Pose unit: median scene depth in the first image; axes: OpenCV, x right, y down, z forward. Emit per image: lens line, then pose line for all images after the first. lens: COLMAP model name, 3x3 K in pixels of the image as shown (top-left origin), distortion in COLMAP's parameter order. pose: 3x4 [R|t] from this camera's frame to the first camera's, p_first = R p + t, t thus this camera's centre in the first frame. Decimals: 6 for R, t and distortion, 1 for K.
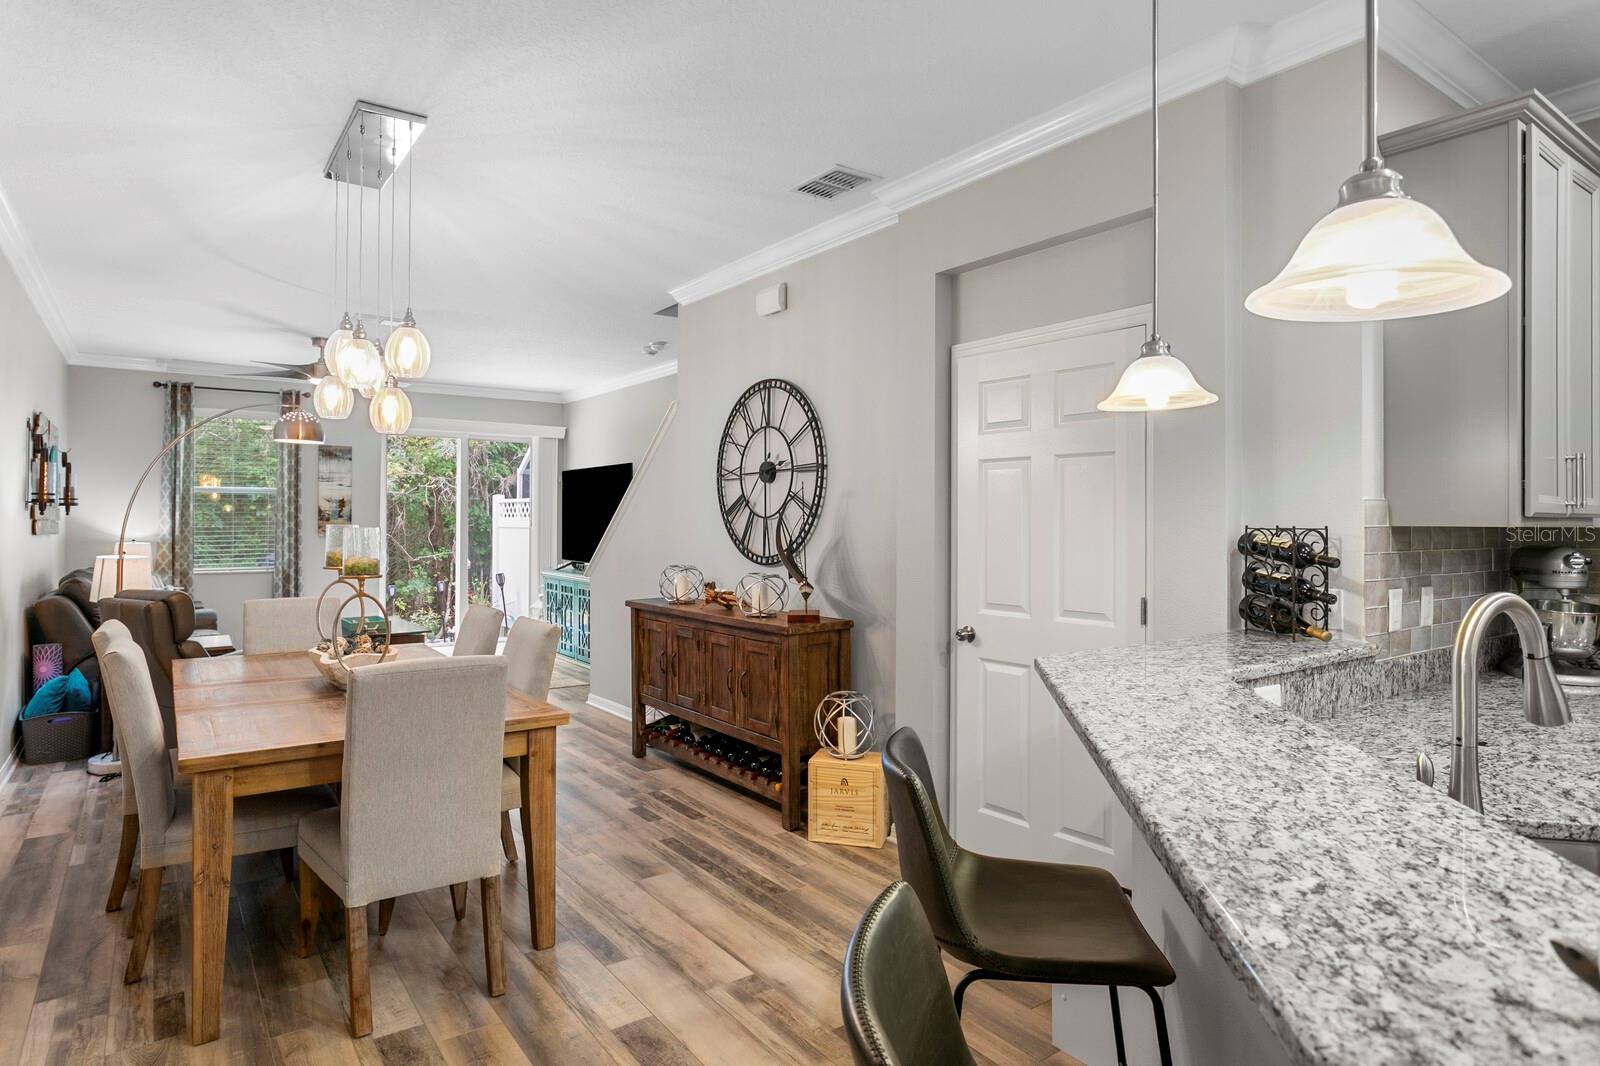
lens RADIAL K [[902.7, 0, 771.6], [0, 902.7, 507.1], [0, 0, 1]] dist [-0.010695, 0.007779]
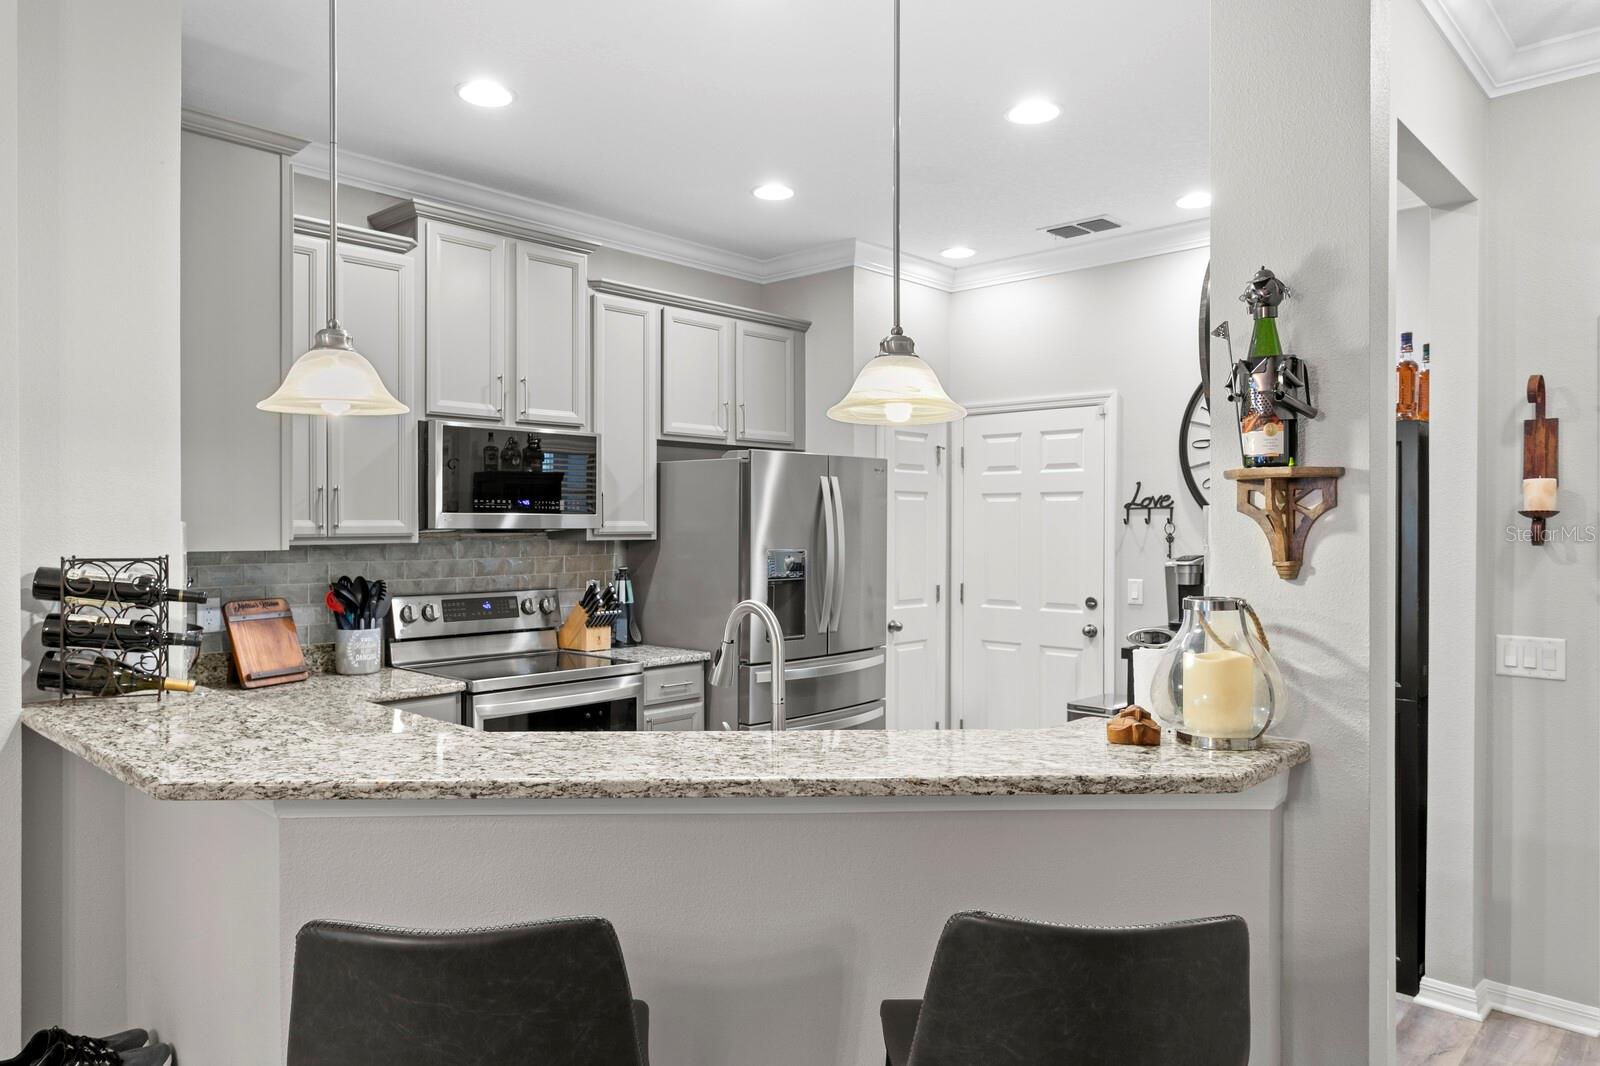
lens RADIAL K [[1050.9, 0, 772.0], [0, 1050.9, 528.9], [0, 0, 1]] dist [0.002340, -0.001904]
pose [[-0.202530, -0.008382, 0.979240, -0.161305], [-0.014352, 0.999881, 0.005591, -0.005742], [-0.979171, -0.012922, -0.202626, 0.231246]]
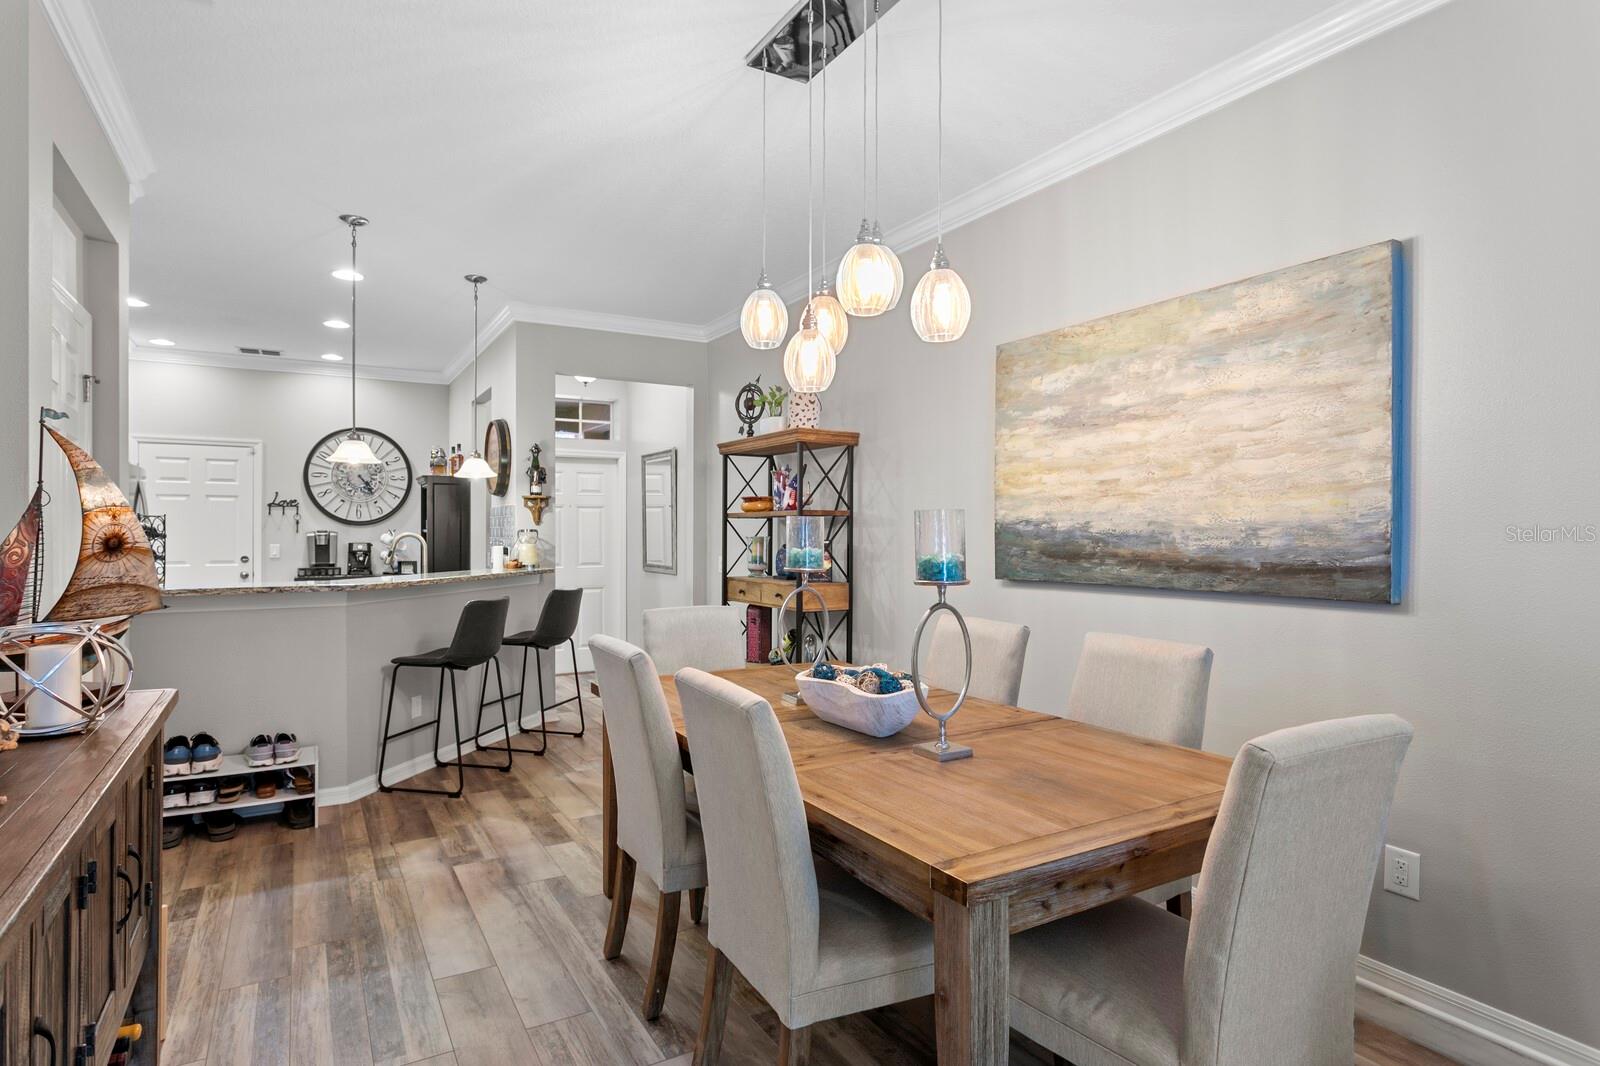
lens RADIAL K [[843.9, 0, 777.6], [0, 843.9, 532.8], [0, 0, 1]] dist [-0.008796, 0.004502]
pose [[-0.996316, -0.005324, 0.085587, -0.233388], [-0.006287, 0.999920, -0.010986, 0.023083], [-0.085522, -0.011484, -0.996270, 0.871862]]
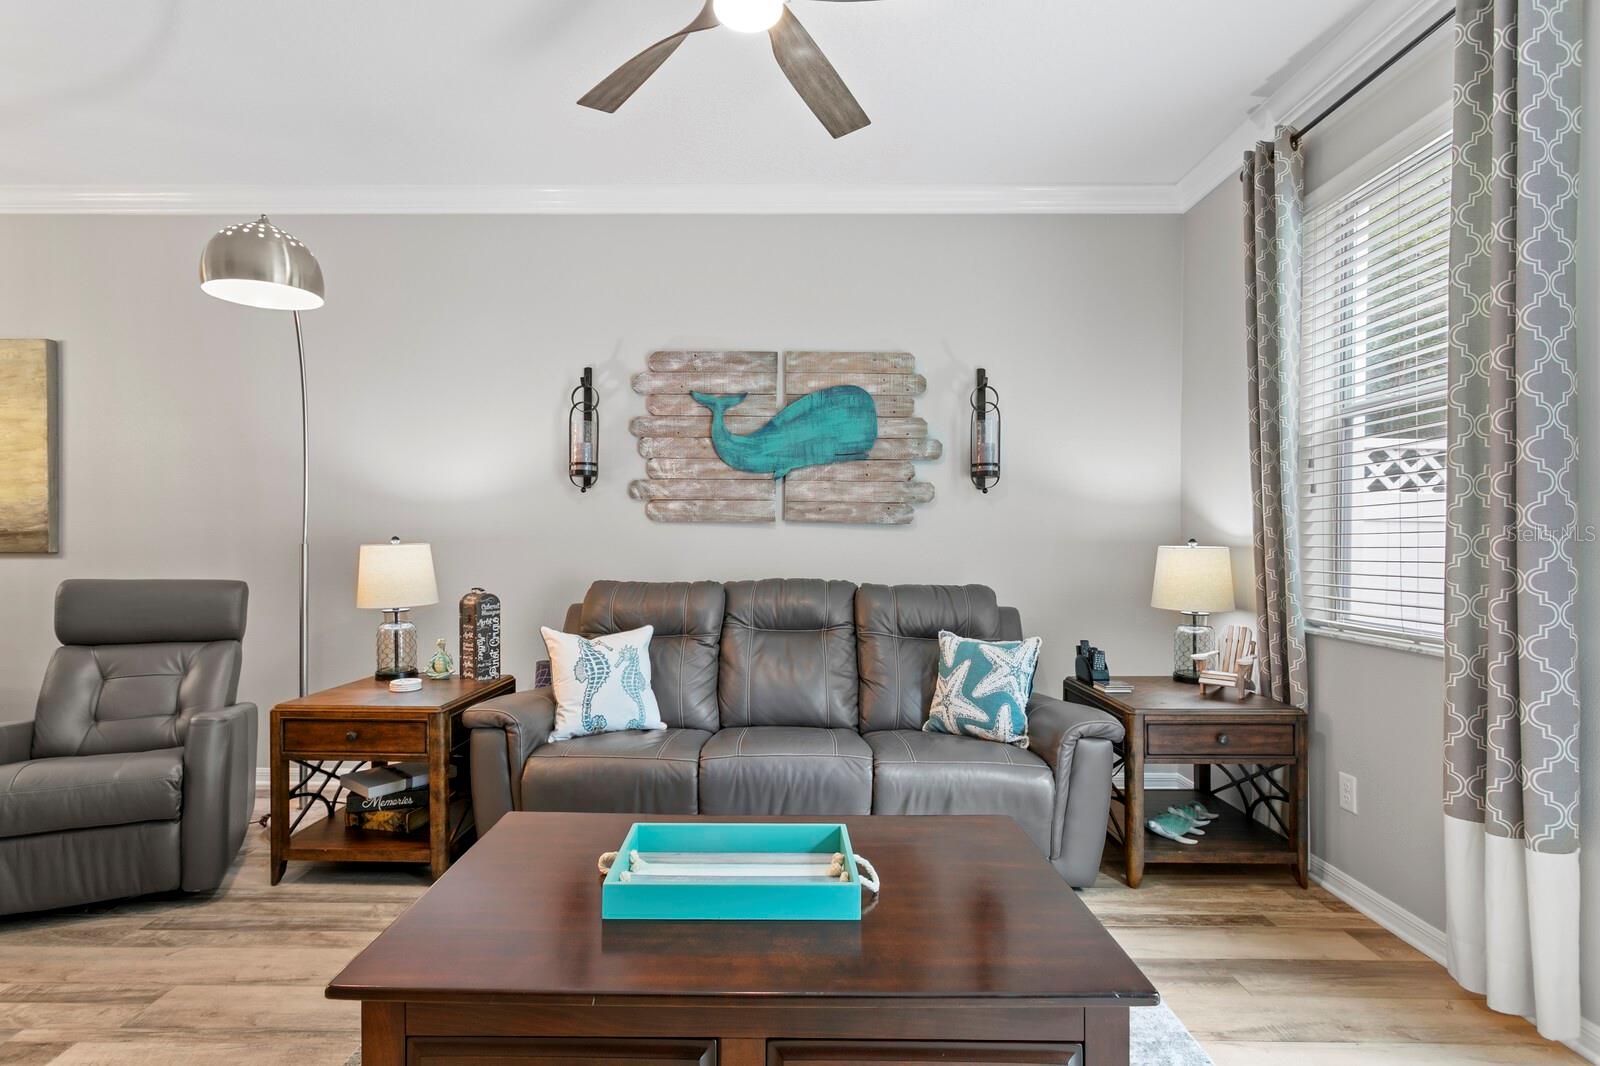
lens RADIAL K [[760.3, 0, 776.1], [0, 760.3, 545.2], [0, 0, 1]] dist [-0.000534, 0.003340]
pose [[-0.581053, 0.000138, -0.813866, -0.315999], [0.005244, 0.999980, -0.003575, 0.046281], [0.813849, -0.006346, -0.581042, 1.230252]]
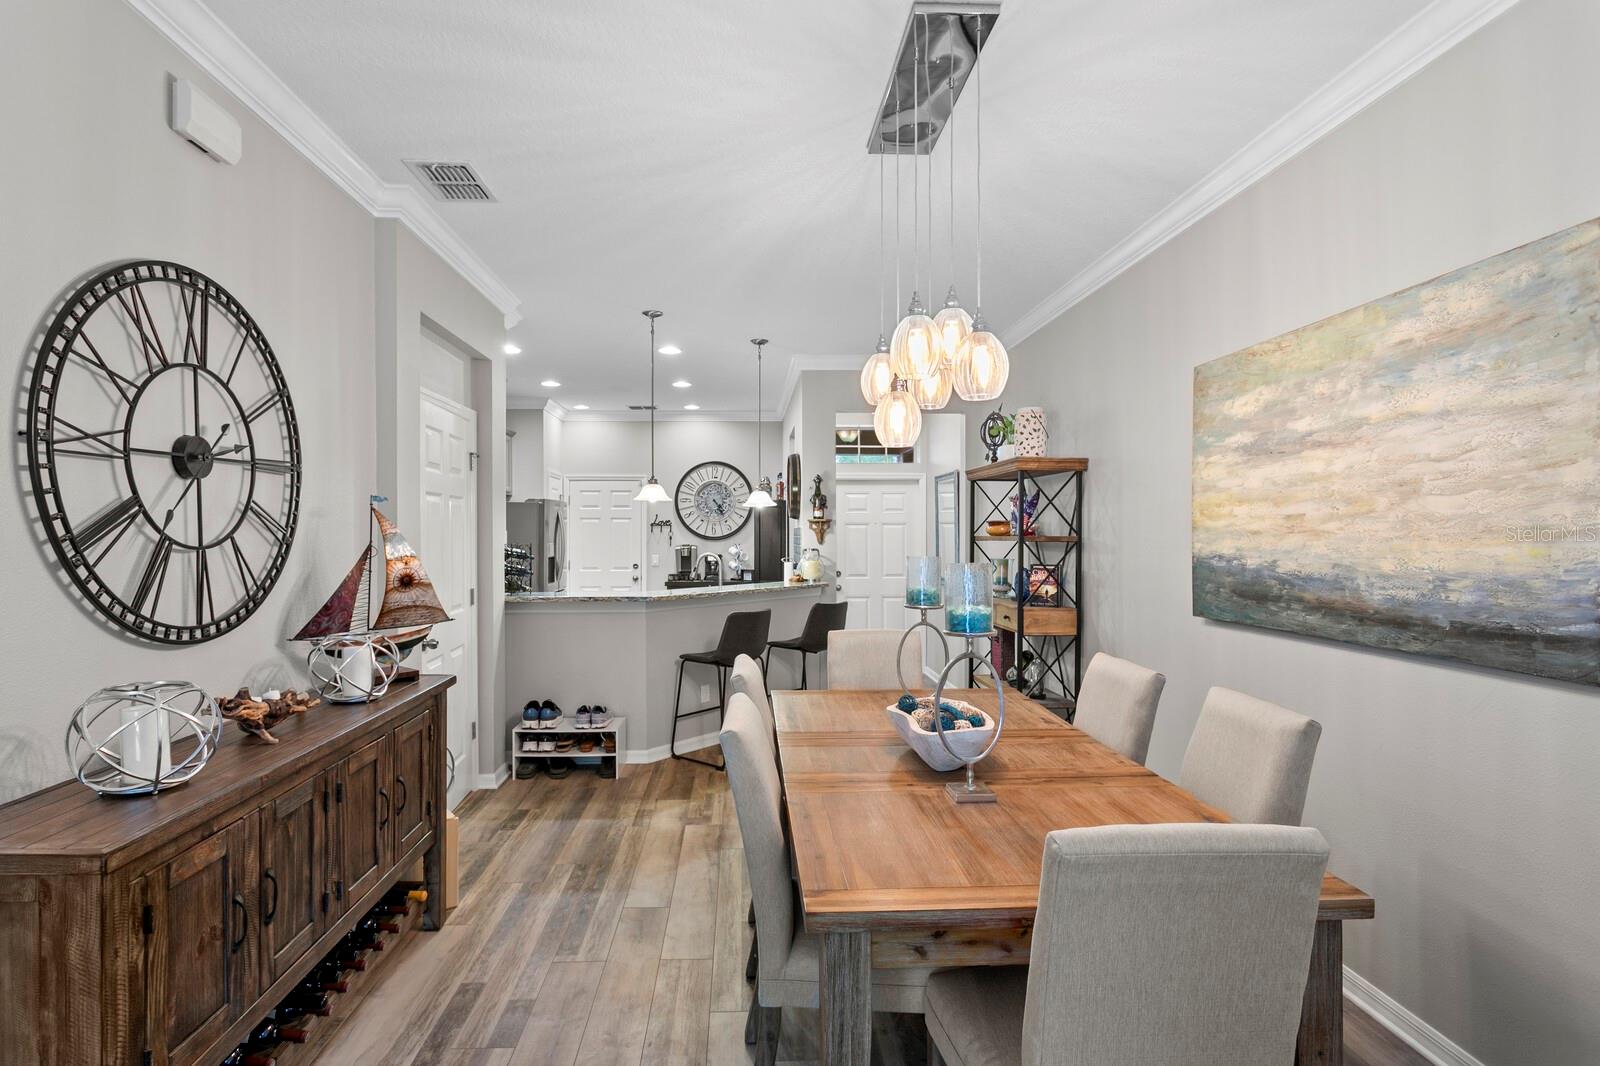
lens RADIAL K [[788.9, 0, 771.5], [0, 788.9, 538.3], [0, 0, 1]] dist [-0.014204, 0.006489]
pose [[-0.845893, -0.007174, 0.533305, -0.363215], [-0.009908, 0.999948, -0.002264, 0.002789], [-0.533261, -0.007199, -0.845920, 0.856569]]
